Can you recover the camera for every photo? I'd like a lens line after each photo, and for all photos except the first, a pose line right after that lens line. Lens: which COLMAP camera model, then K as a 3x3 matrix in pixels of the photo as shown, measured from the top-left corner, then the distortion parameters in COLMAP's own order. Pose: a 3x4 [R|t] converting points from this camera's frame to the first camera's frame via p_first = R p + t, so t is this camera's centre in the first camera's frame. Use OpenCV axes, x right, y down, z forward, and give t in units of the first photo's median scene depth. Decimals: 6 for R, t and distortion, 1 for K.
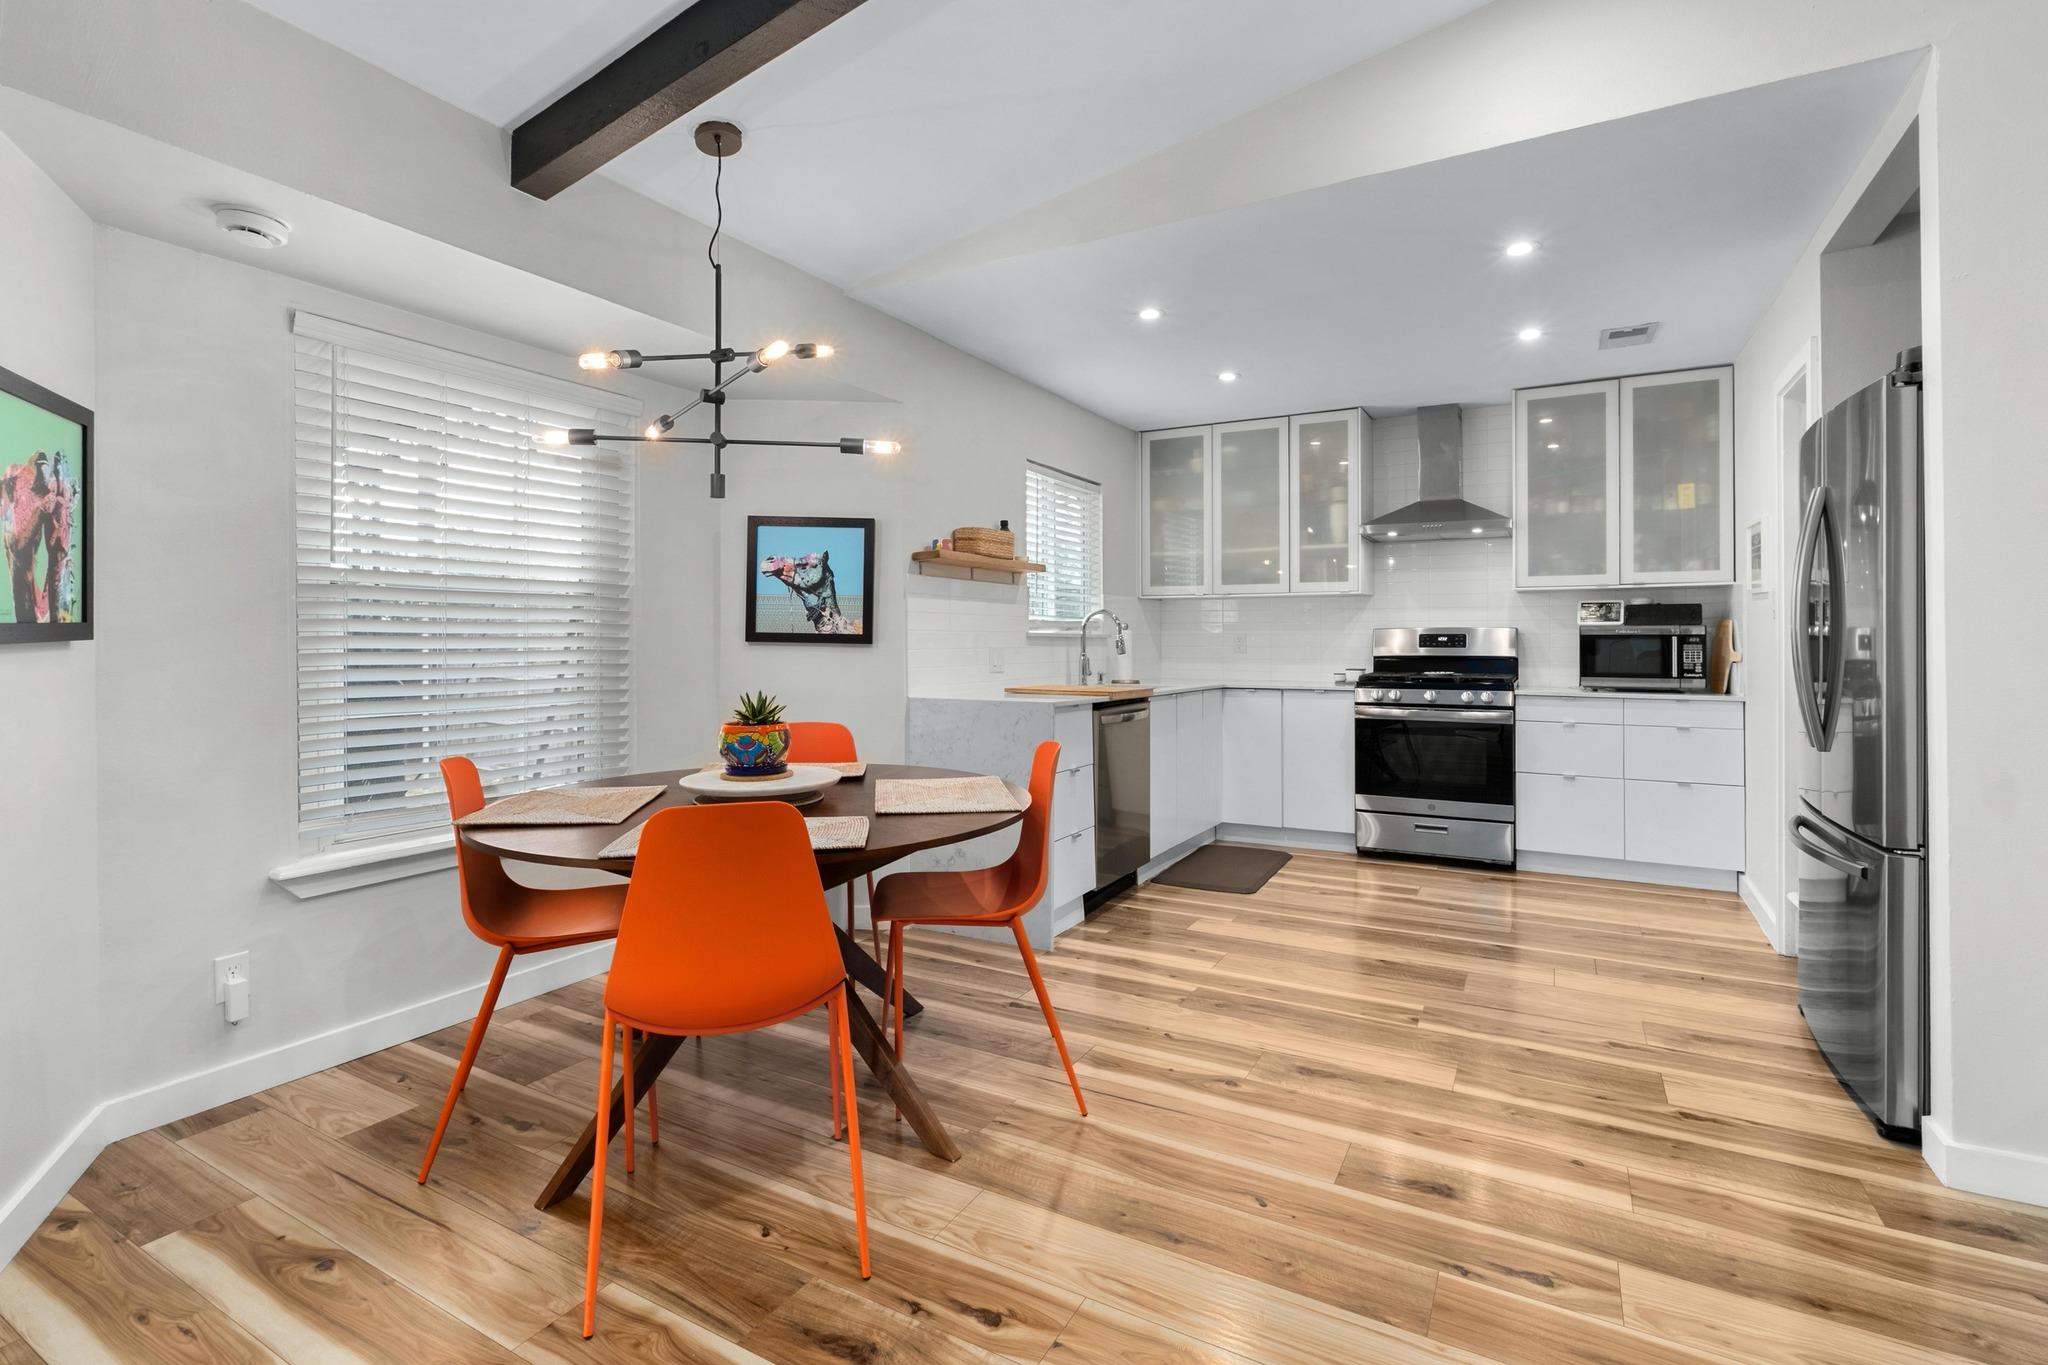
lens RADIAL K [[955.2, 0, 1030.4], [0, 955.2, 648.1], [0, 0, 1]] dist [0.002056, 0.000837]
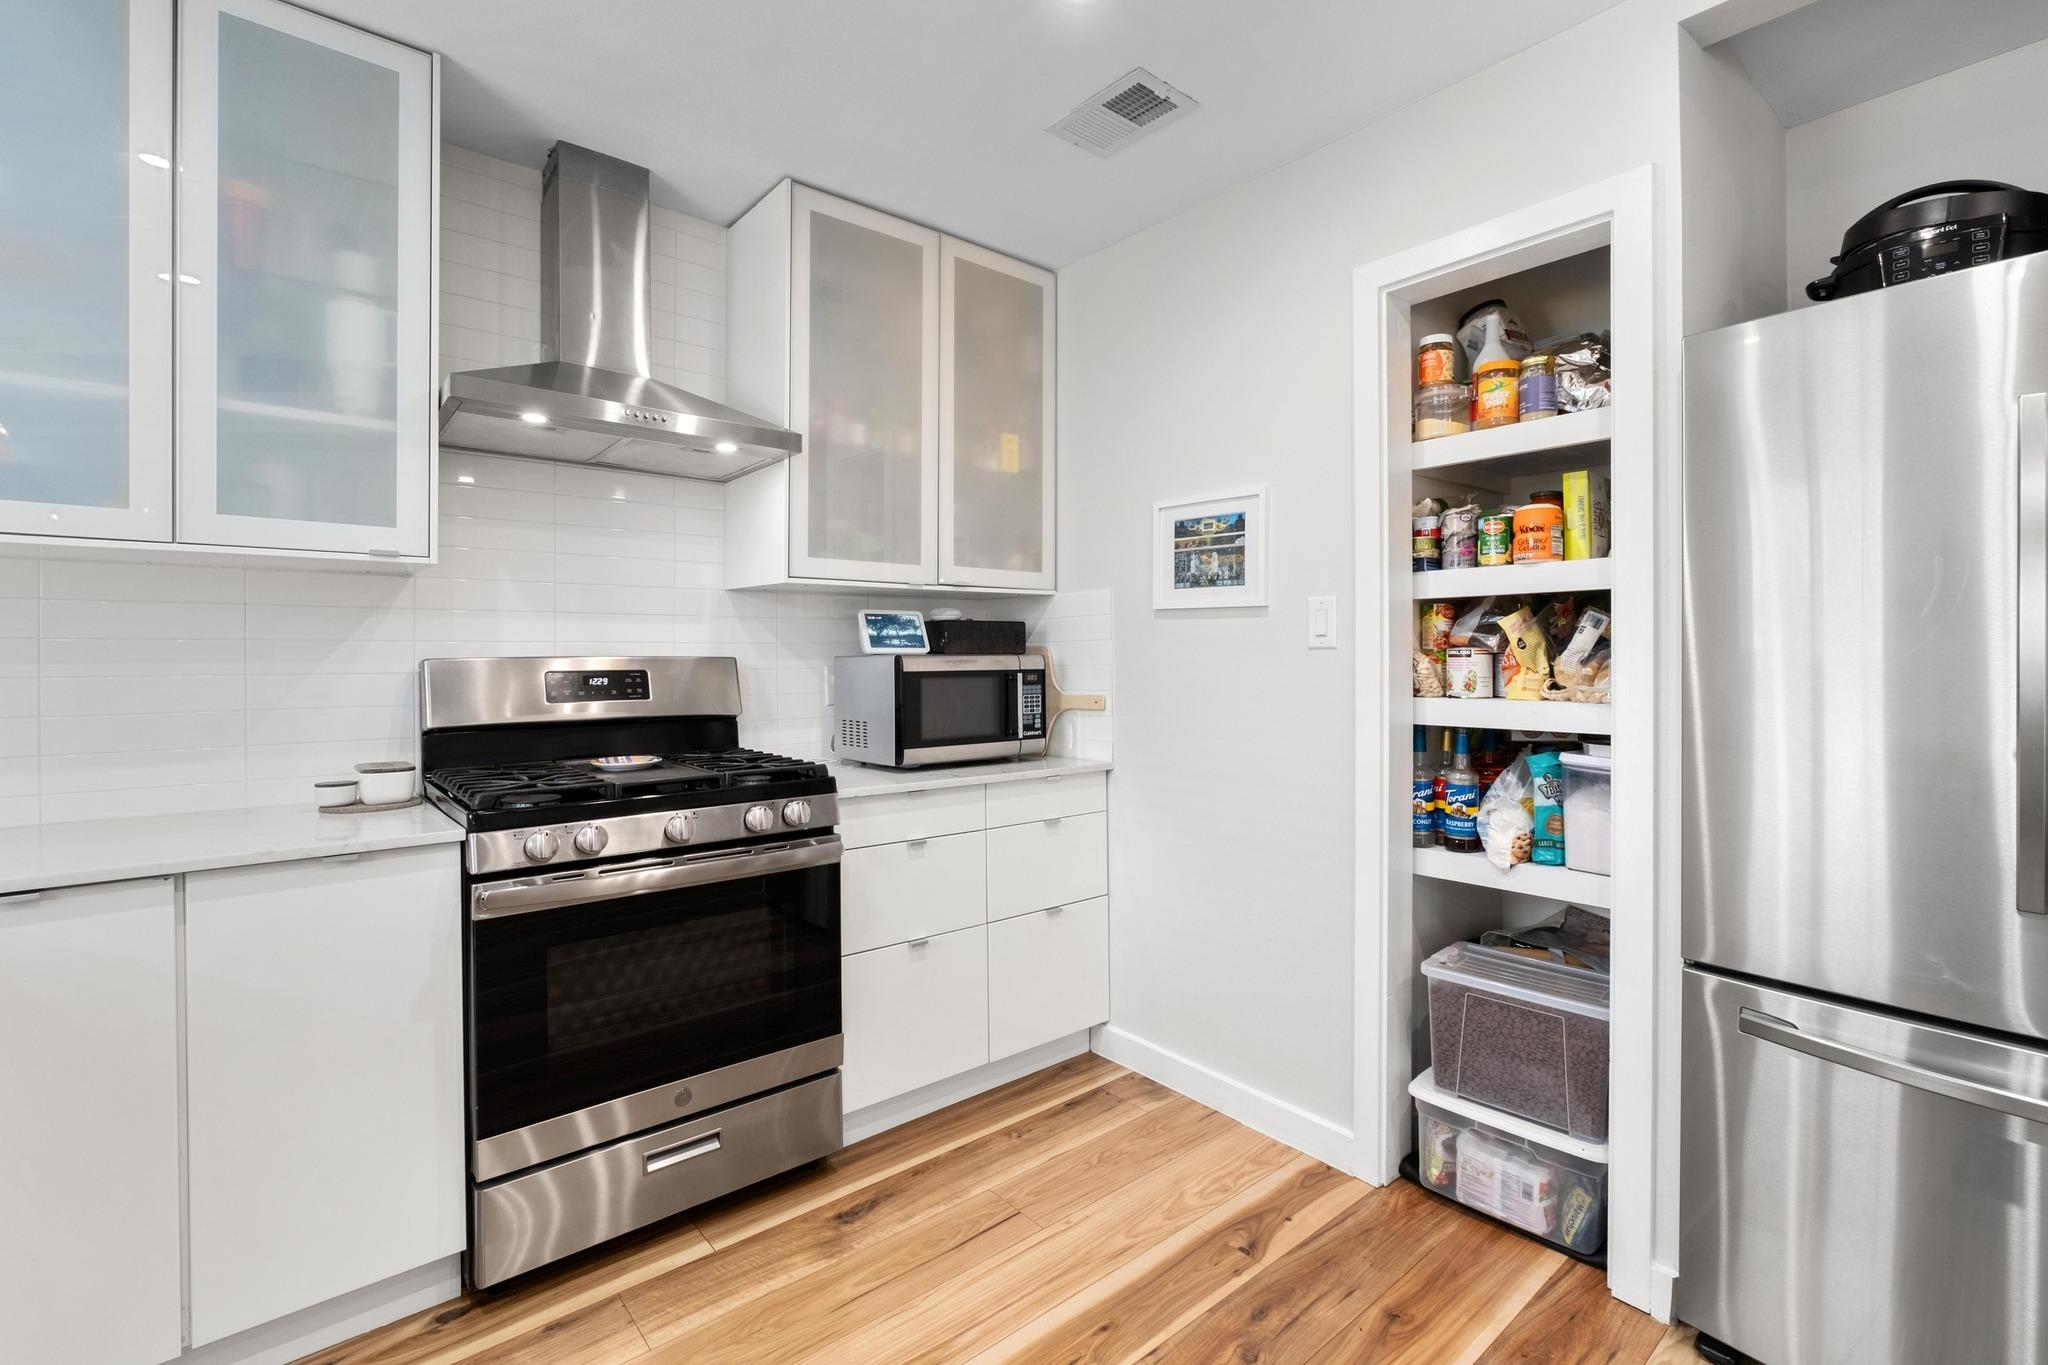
lens RADIAL K [[915.3, 0, 1017.4], [0, 915.3, 647.1], [0, 0, 1]] dist [-0.002913, -0.000290]
pose [[0.364862, 0.008246, 0.931025, 0.113941], [0.008960, 0.999883, -0.012367, -0.020659], [-0.931019, 0.012854, 0.364745, 0.743397]]
